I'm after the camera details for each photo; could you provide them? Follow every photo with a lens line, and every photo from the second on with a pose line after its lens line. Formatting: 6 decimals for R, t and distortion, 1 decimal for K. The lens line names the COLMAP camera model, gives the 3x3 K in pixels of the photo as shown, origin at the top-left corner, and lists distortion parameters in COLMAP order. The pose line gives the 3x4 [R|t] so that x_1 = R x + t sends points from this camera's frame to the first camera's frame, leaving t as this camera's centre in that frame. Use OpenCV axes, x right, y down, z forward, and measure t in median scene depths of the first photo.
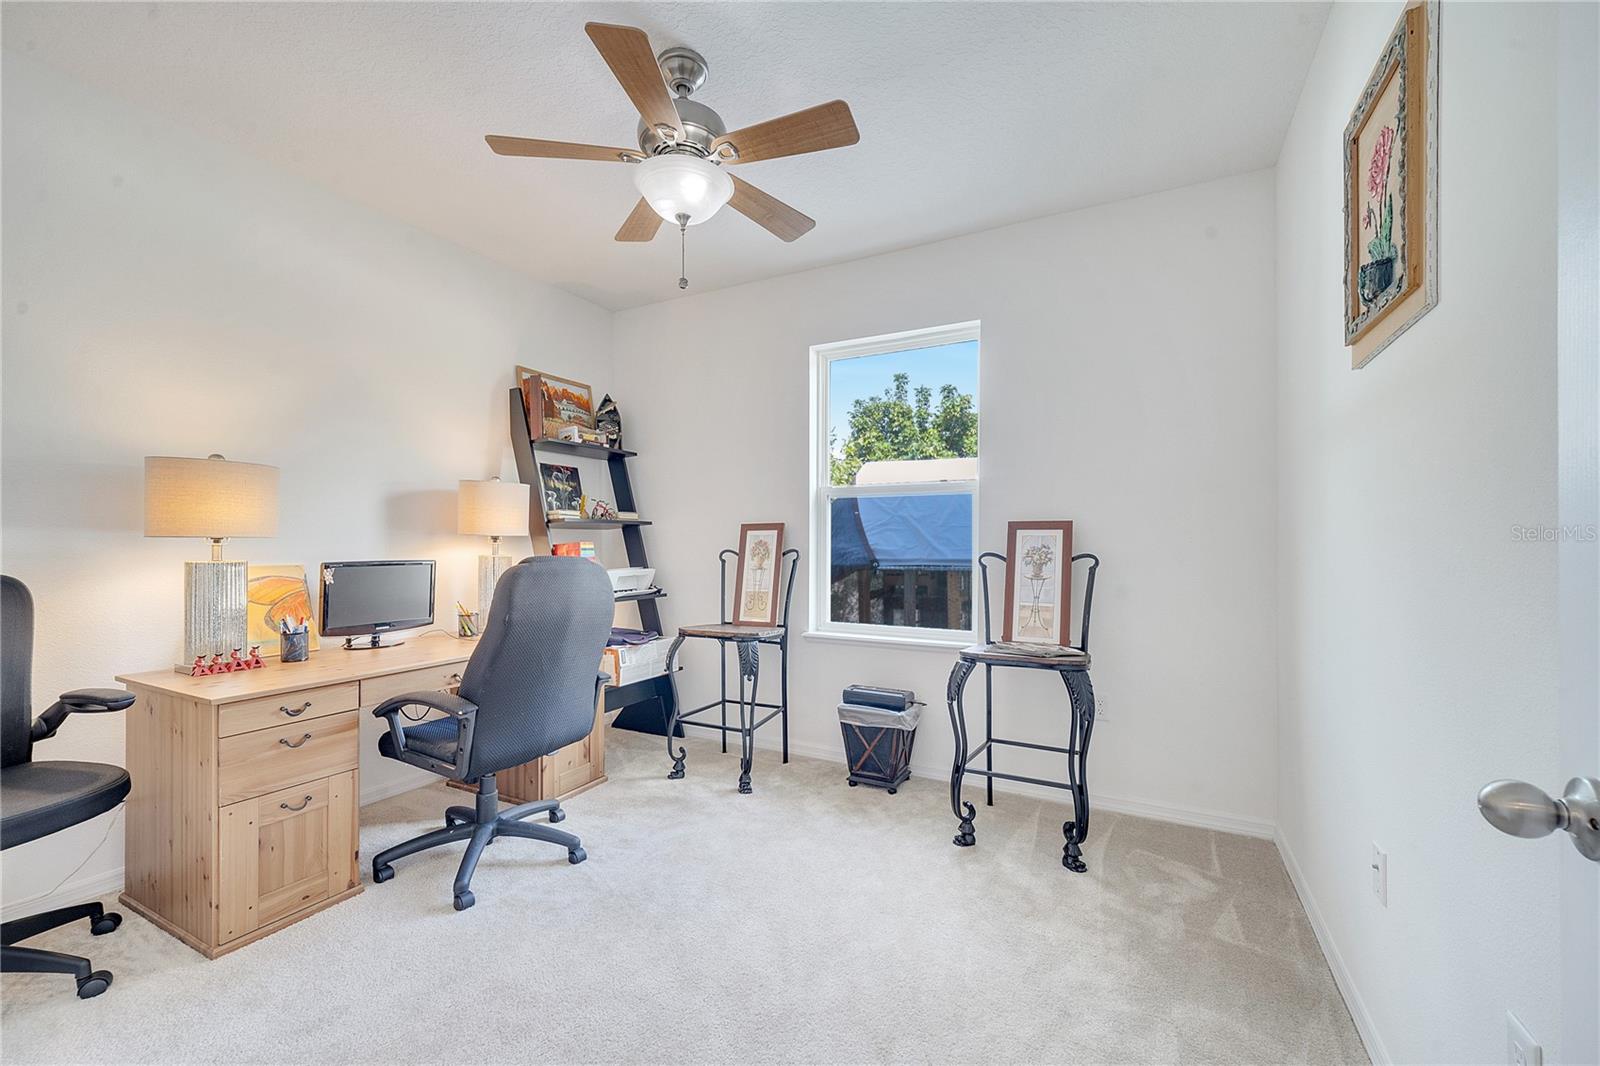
lens RADIAL K [[652.0, 0, 783.3], [0, 652.0, 540.2], [0, 0, 1]] dist [0.008828, -0.002077]
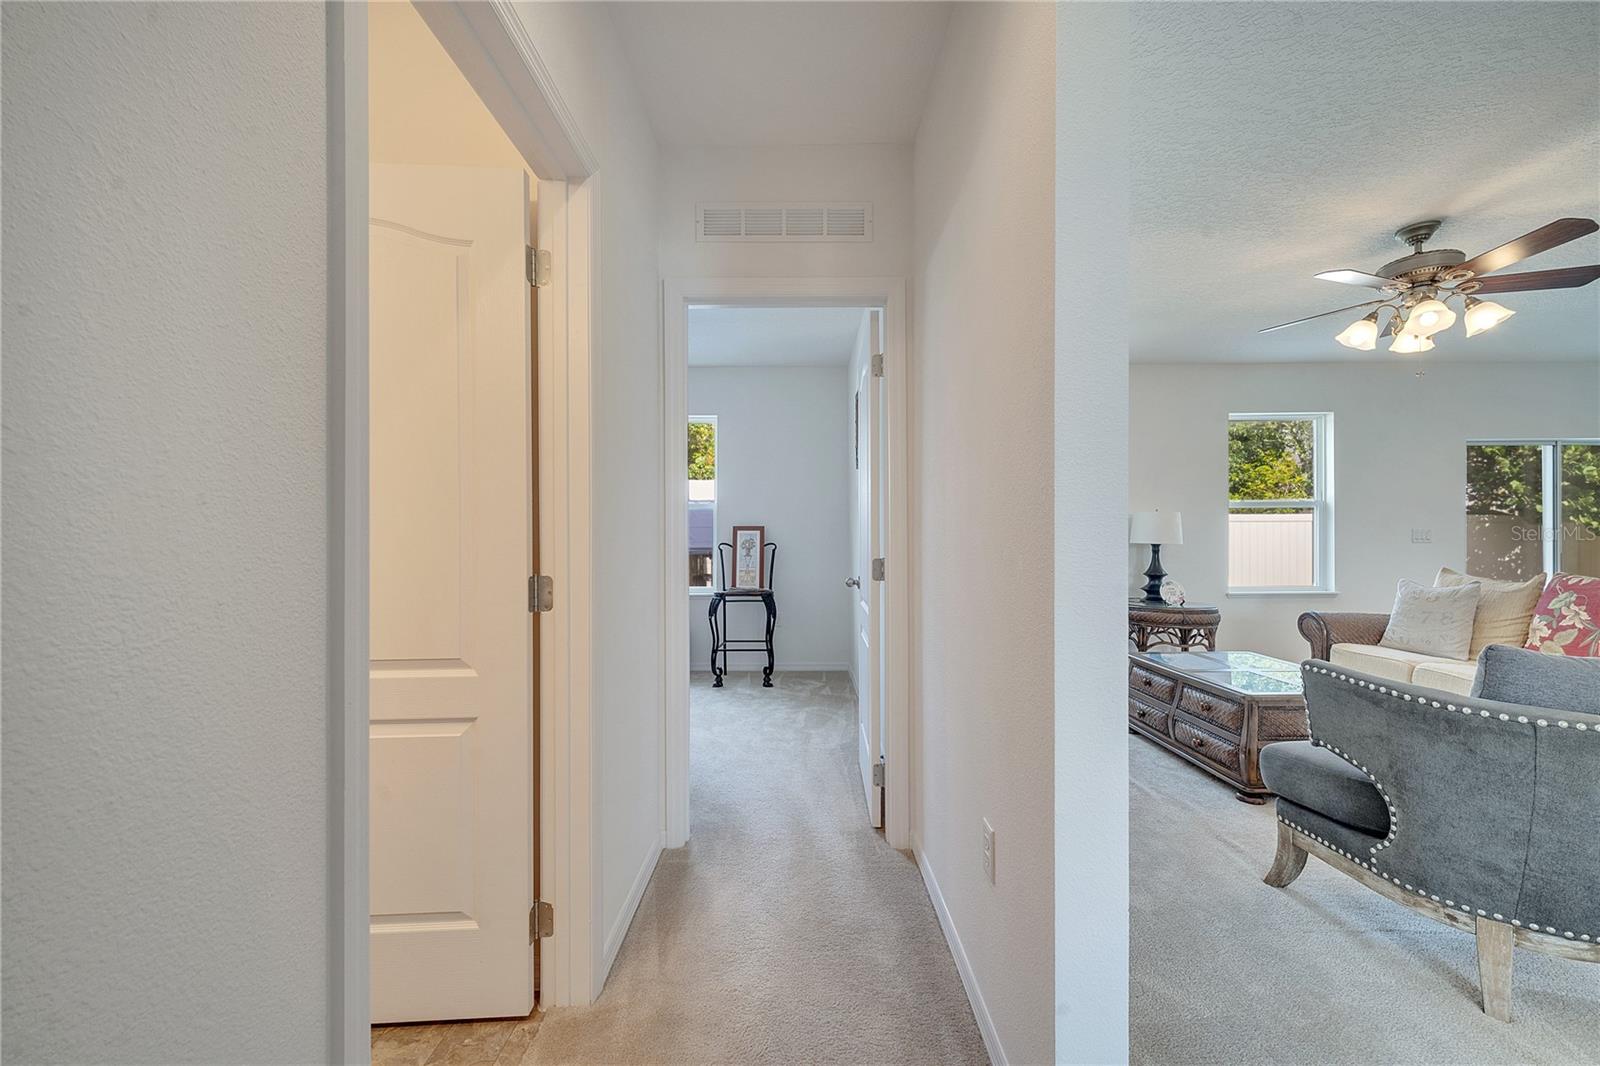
lens RADIAL K [[652.0, 0, 803.9], [0, 652.0, 533.7], [0, 0, 1]] dist [0.008828, -0.002077]
pose [[0.868321, 0.002729, 0.495996, -0.426627], [-0.002149, 0.999996, -0.001739, -0.003575], [-0.495999, 0.000444, 0.868323, -0.761326]]
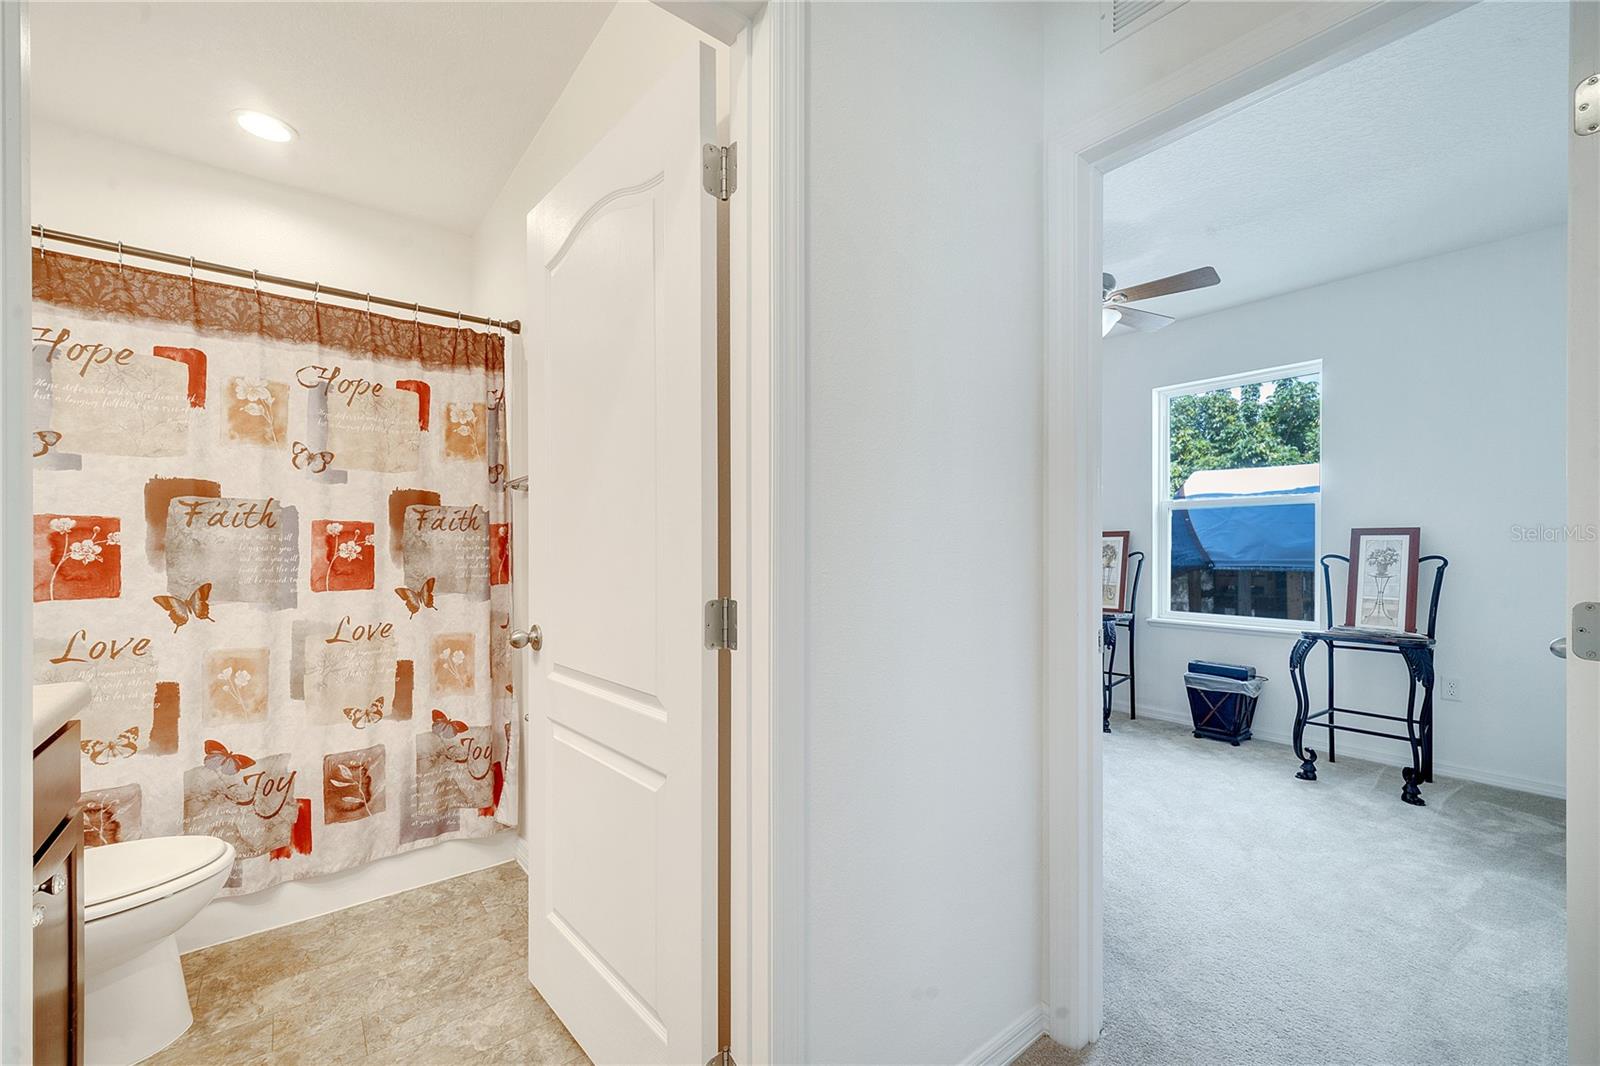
lens RADIAL K [[652.0, 0, 794.2], [0, 652.0, 546.4], [0, 0, 1]] dist [0.008828, -0.002077]
pose [[0.923615, -0.001935, -0.383316, -0.140012], [0.003091, 0.999992, 0.002400, -0.001800], [0.383309, -0.003401, 0.923614, -0.509197]]
